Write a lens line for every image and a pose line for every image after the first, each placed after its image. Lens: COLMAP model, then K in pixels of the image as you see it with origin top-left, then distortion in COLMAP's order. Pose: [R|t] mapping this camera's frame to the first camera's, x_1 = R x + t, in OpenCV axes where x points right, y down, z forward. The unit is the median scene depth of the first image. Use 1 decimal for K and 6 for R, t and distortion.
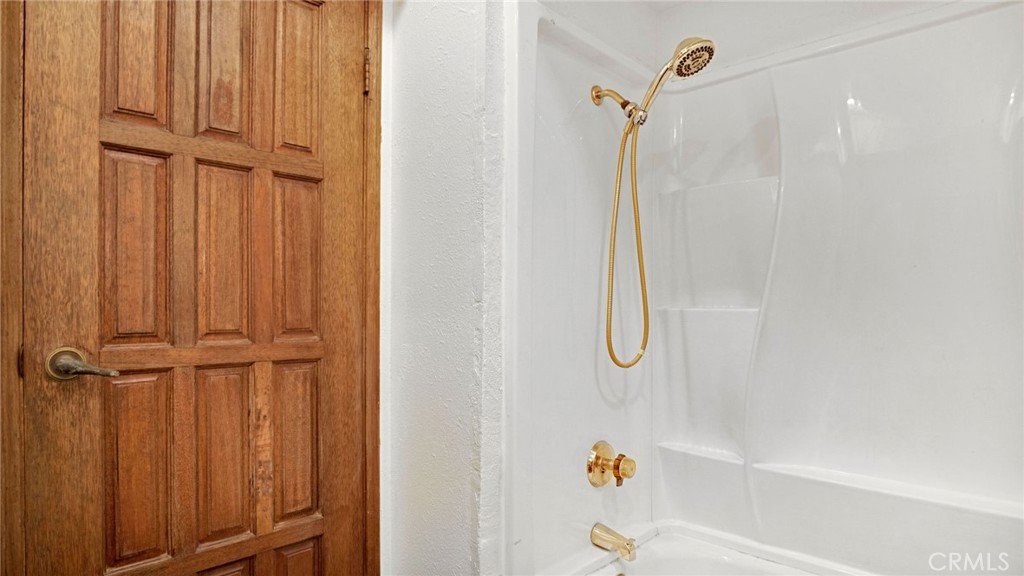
lens RADIAL K [[559.6, 0, 510.2], [0, 559.6, 305.8], [0, 0, 1]] dist [-0.020159, 0.001297]
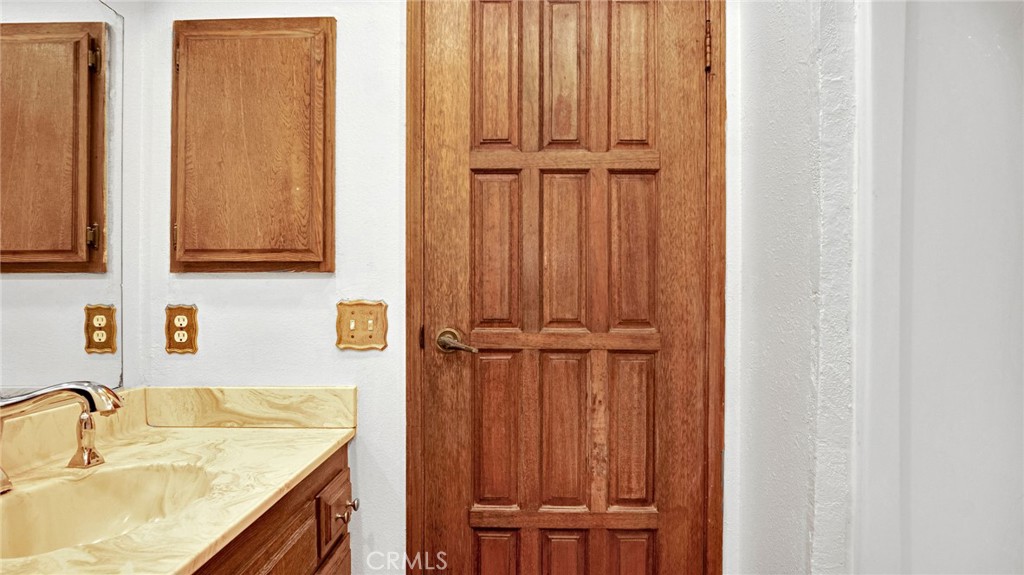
lens RADIAL K [[562.5, 0, 511.8], [0, 562.5, 295.2], [0, 0, 1]] dist [-0.023900, 0.000151]
pose [[0.692388, -0.000466, -0.721525, 0.217086], [-0.002323, 0.999993, -0.002875, -0.000488], [0.721522, 0.003667, 0.692382, 0.137974]]
